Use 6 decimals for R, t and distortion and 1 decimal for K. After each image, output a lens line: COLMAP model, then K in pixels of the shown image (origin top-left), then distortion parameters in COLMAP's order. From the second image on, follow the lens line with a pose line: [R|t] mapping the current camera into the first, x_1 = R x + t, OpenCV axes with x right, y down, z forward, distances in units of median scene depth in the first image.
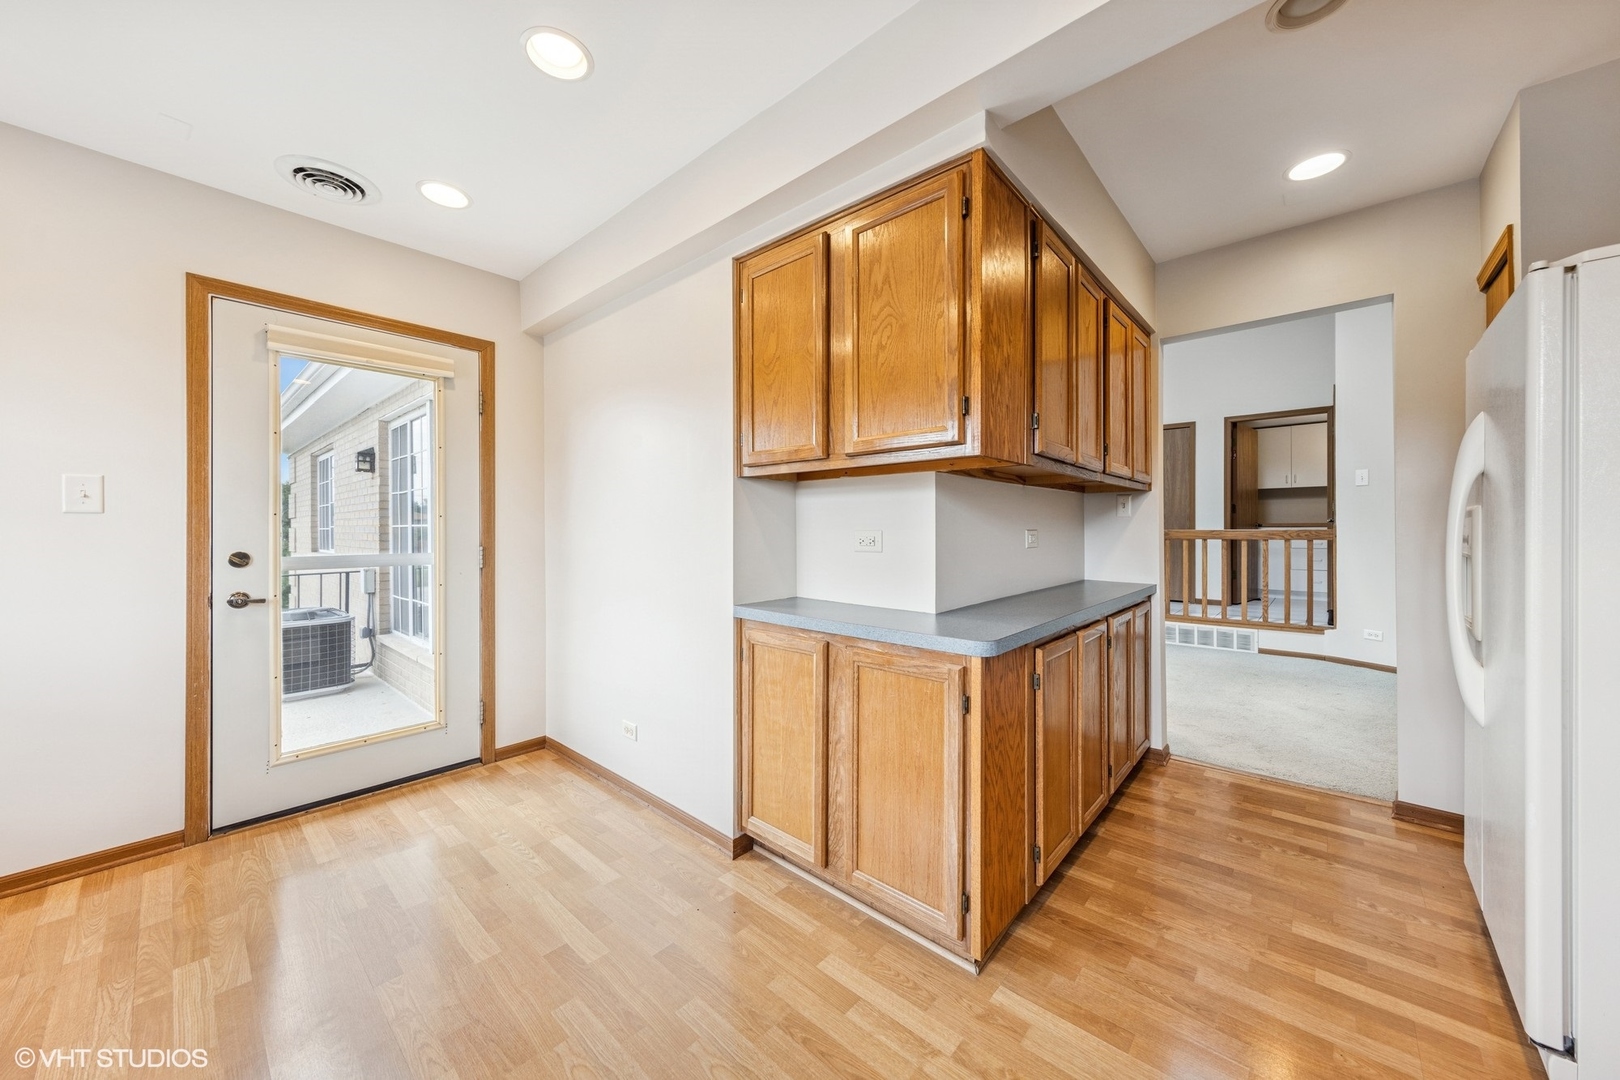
lens RADIAL K [[571.1, 0, 818.3], [0, 571.1, 531.4], [0, 0, 1]] dist [0.000283, -0.000012]
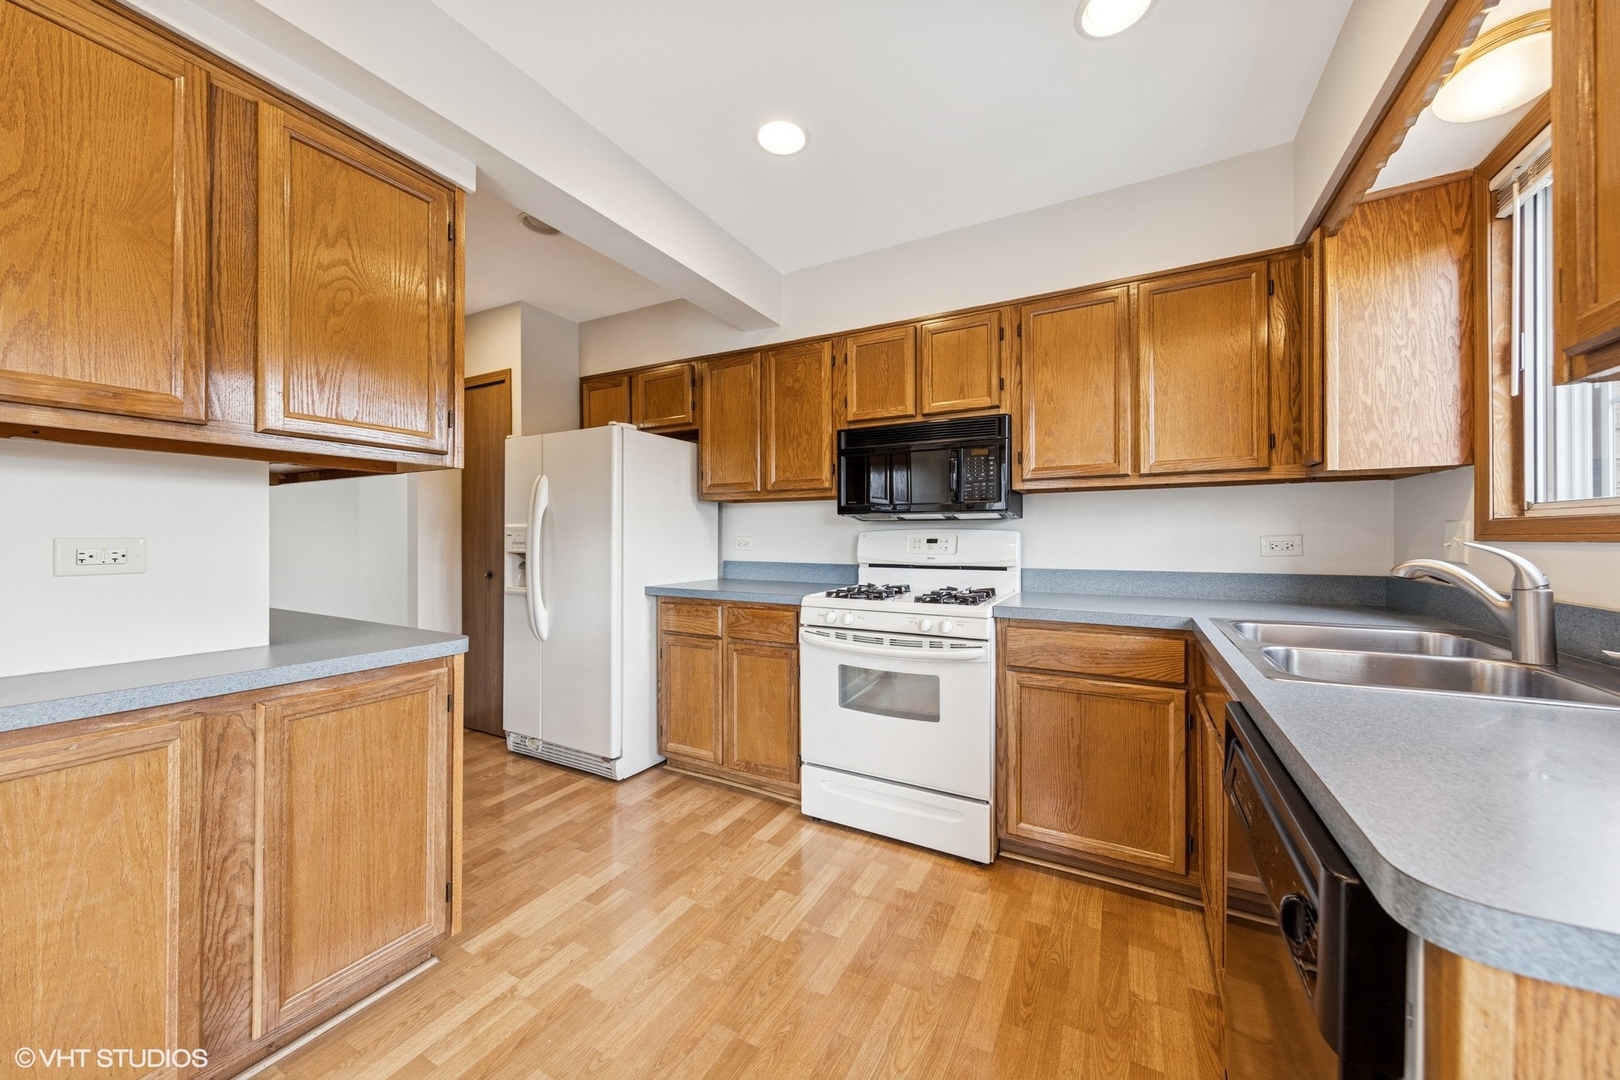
lens RADIAL K [[571.1, 0, 818.3], [0, 571.1, 531.4], [0, 0, 1]] dist [0.000283, -0.000012]
pose [[-0.234188, 0.006051, 0.972172, -0.828399], [-0.004016, 0.999966, -0.007191, -0.007427], [-0.972183, -0.005588, -0.234156, 0.521509]]
